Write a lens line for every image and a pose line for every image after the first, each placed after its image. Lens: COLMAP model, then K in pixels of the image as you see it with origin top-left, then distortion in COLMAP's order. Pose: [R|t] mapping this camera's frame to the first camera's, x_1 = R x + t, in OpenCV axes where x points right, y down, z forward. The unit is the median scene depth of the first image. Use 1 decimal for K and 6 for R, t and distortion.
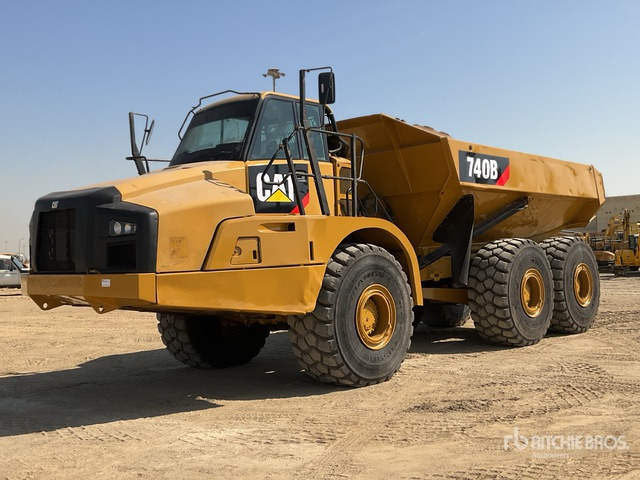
lens RADIAL K [[800.6, 0, 320.0], [0, 800.6, 240.0], [0, 0, 1]] dist [-0.010198, 0.015020]
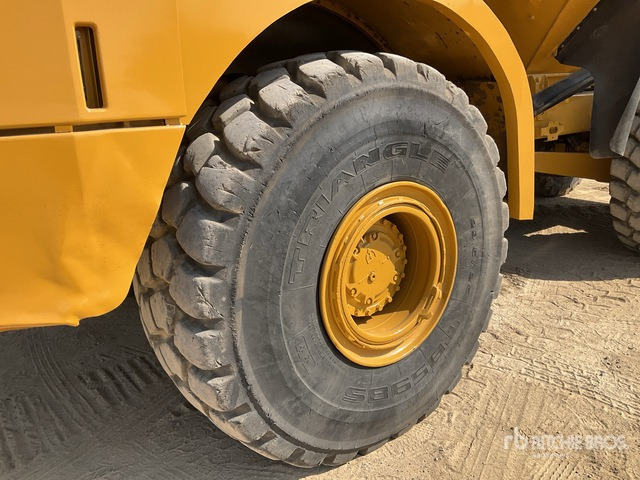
lens RADIAL K [[528.2, 0, 320.0], [0, 528.2, 240.0], [0, 0, 1]] dist [0.007956, -0.001861]
pose [[0.980474, 0.060643, -0.187067, 0.079385], [-0.003742, 0.956845, 0.290576, 0.015213], [0.196615, -0.284202, 0.938388, 0.777037]]
